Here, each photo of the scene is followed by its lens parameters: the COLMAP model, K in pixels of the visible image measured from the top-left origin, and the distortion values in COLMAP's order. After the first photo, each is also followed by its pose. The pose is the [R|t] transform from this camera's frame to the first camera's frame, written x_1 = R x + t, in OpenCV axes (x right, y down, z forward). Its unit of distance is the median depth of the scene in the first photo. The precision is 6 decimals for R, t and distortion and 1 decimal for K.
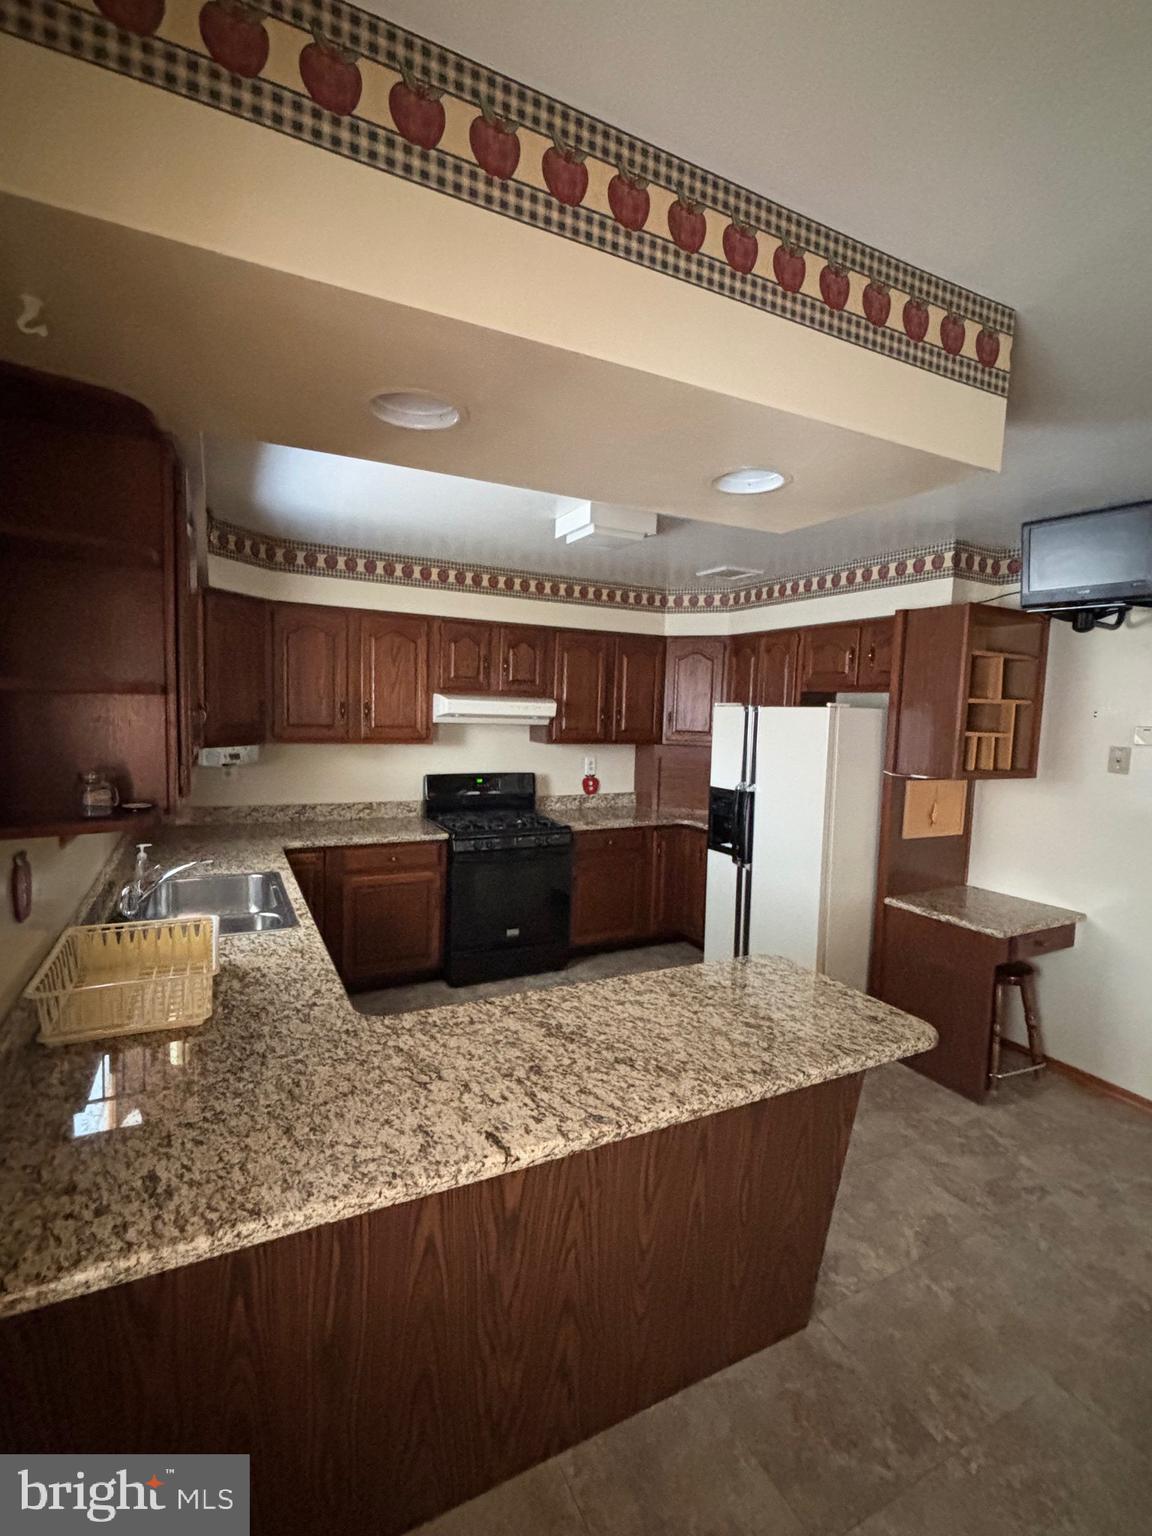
lens RADIAL K [[692.6, 0, 574.7], [0, 692.6, 766.4], [0, 0, 1]] dist [0.021729, 0.000281]
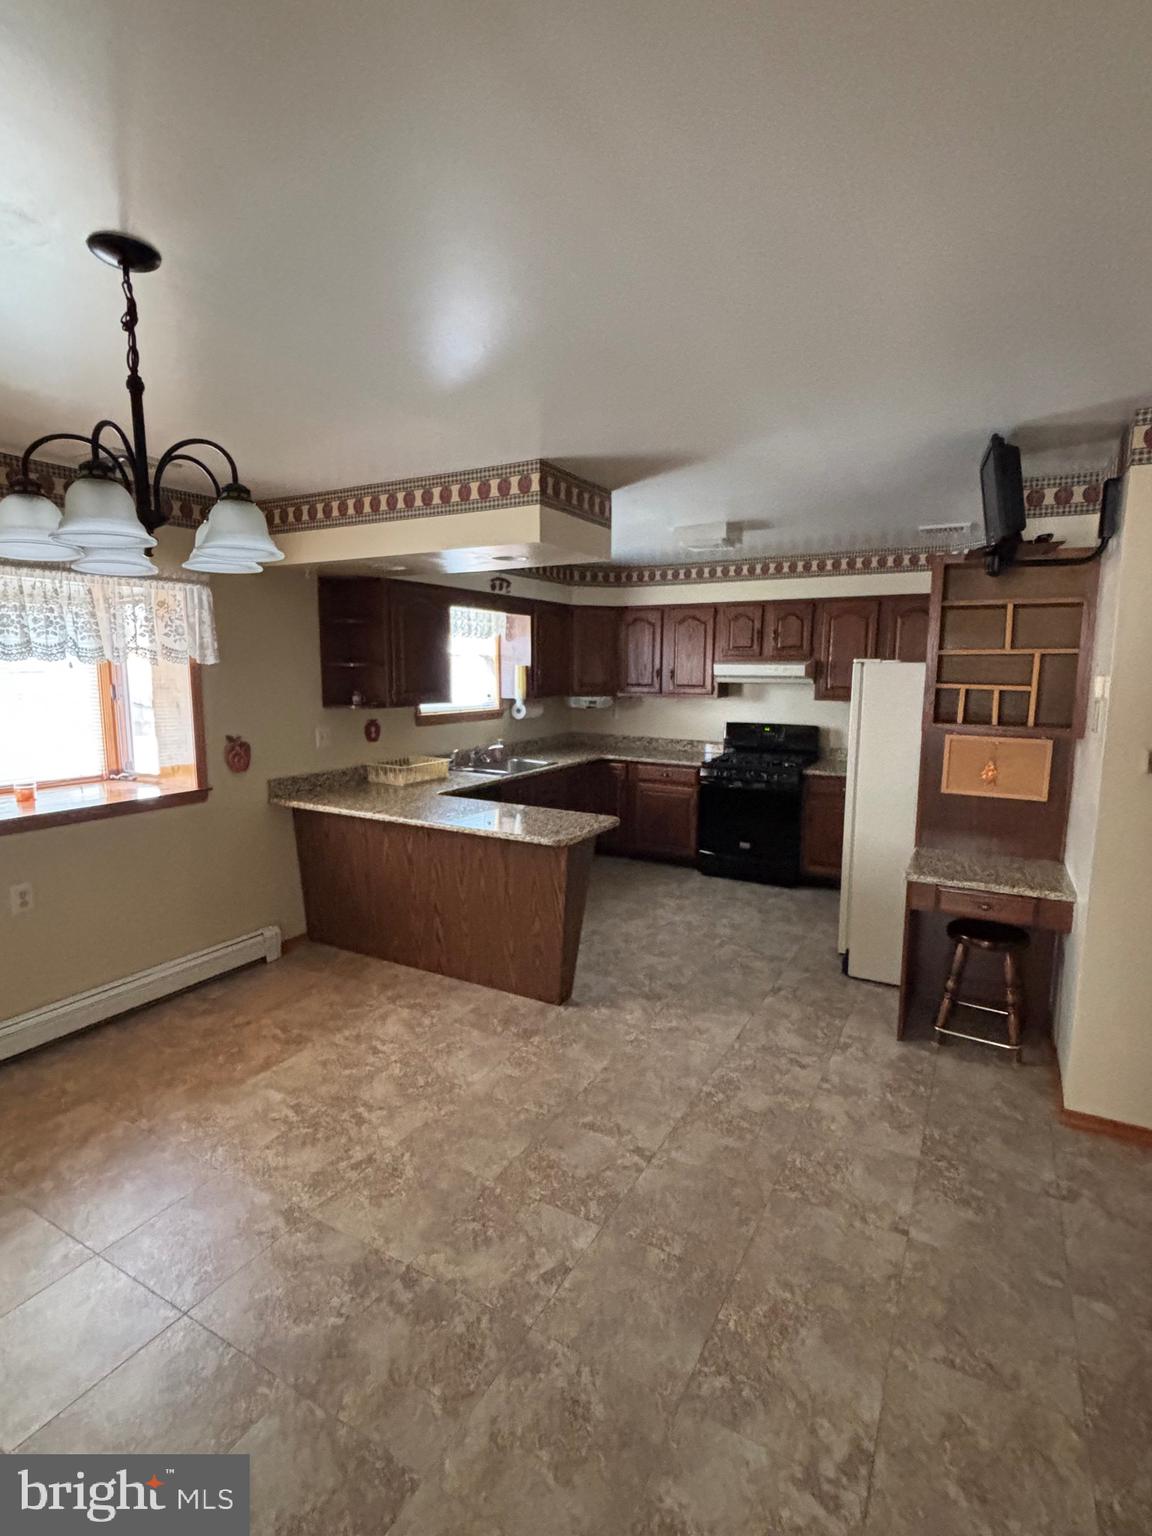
lens RADIAL K [[738.4, 0, 588.1], [0, 738.4, 766.3], [0, 0, 1]] dist [0.009196, 0.000096]
pose [[0.555952, 0.085687, -0.826786, 0.959380], [-0.057488, 0.996254, 0.064594, 0.023538], [0.829224, 0.011619, 0.558796, -0.007809]]
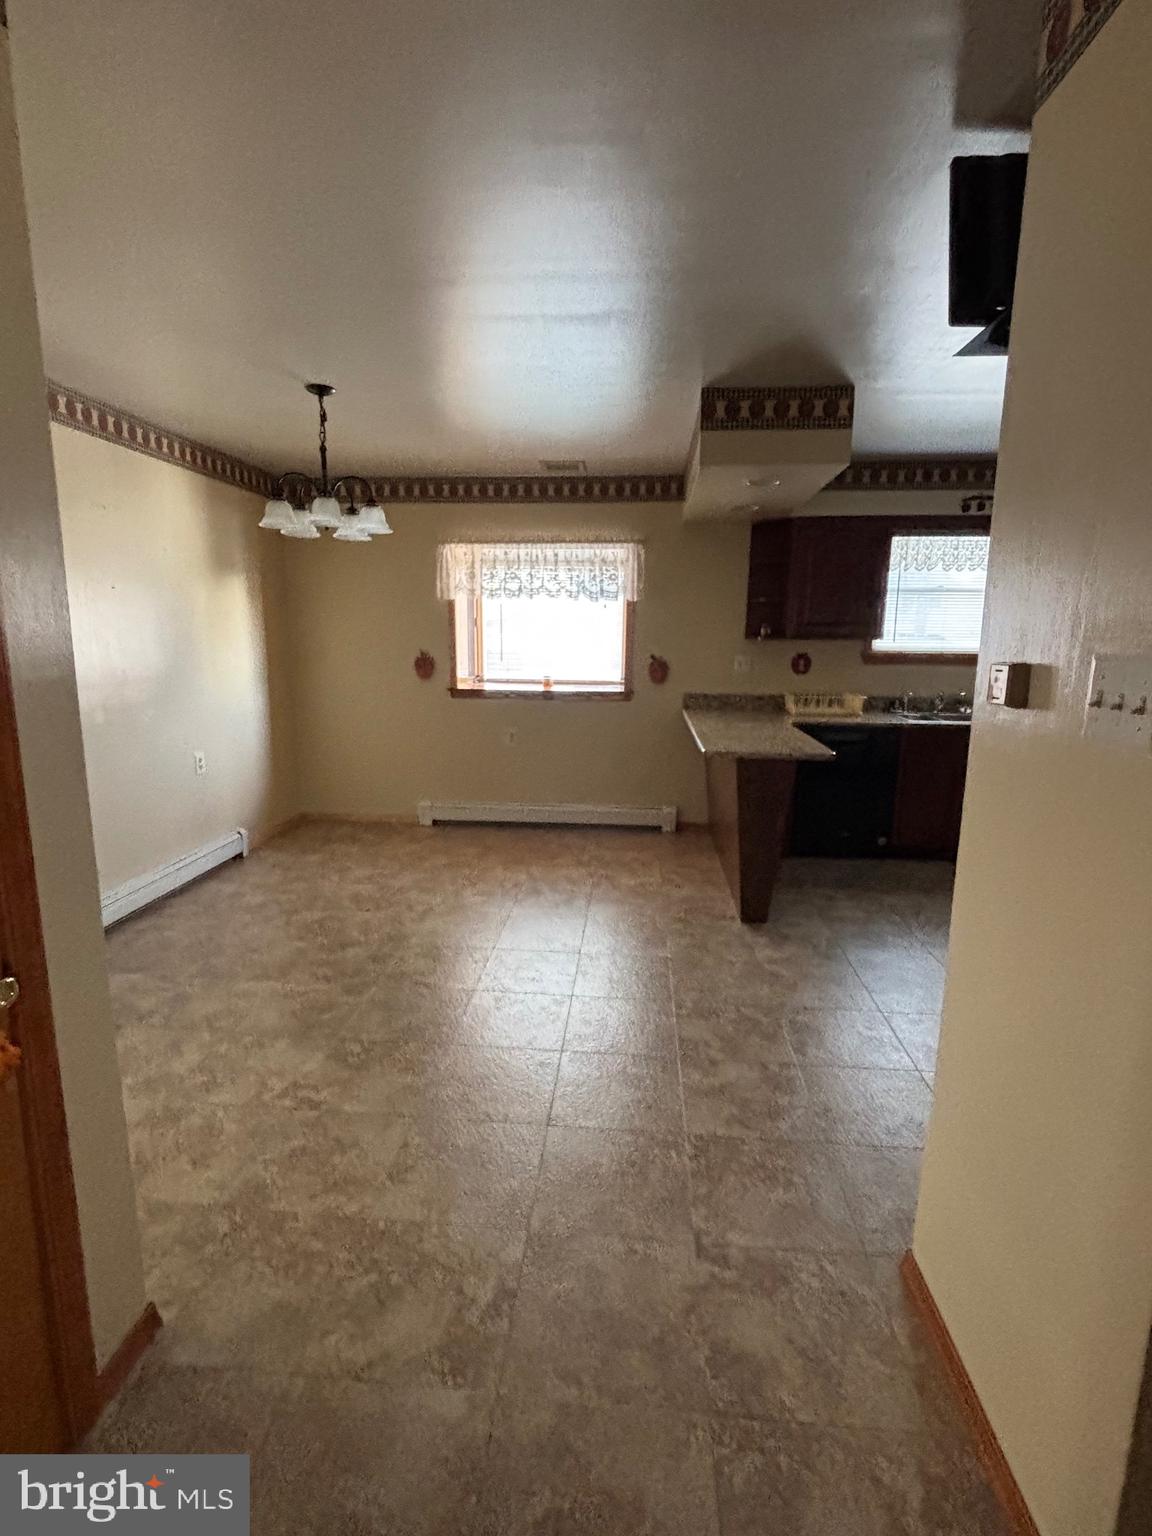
lens RADIAL K [[738.4, 0, 588.0], [0, 738.4, 772.1], [0, 0, 1]] dist [0.009196, 0.000096]
pose [[-0.519317, 0.126559, -0.845159, 1.091103], [-0.092596, 0.974817, 0.202871, 0.020393], [0.849551, 0.183613, -0.494520, 0.788217]]
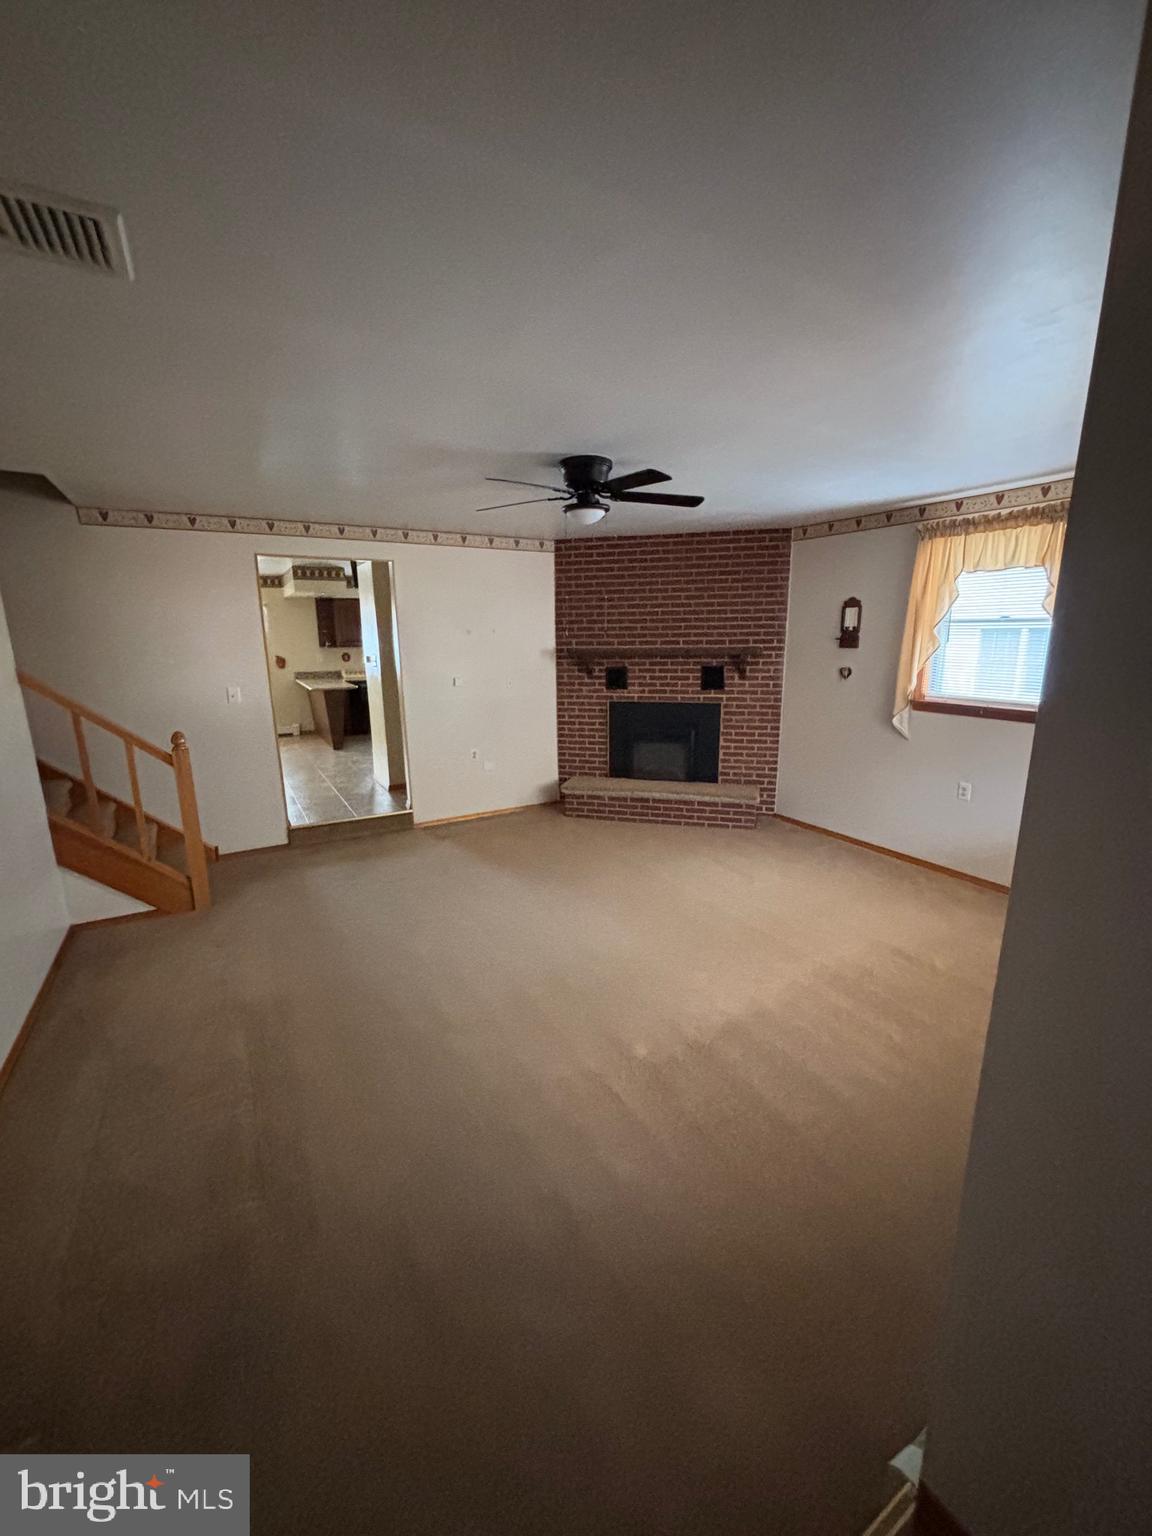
lens RADIAL K [[611.4, 0, 571.1], [0, 611.4, 777.7], [0, 0, 1]] dist [-0.000893, -0.000345]
pose [[0.042892, 0.206528, -0.977500, 2.505827], [-0.070692, 0.976576, 0.203230, -0.033155], [0.996576, 0.060385, 0.056487, 1.284378]]
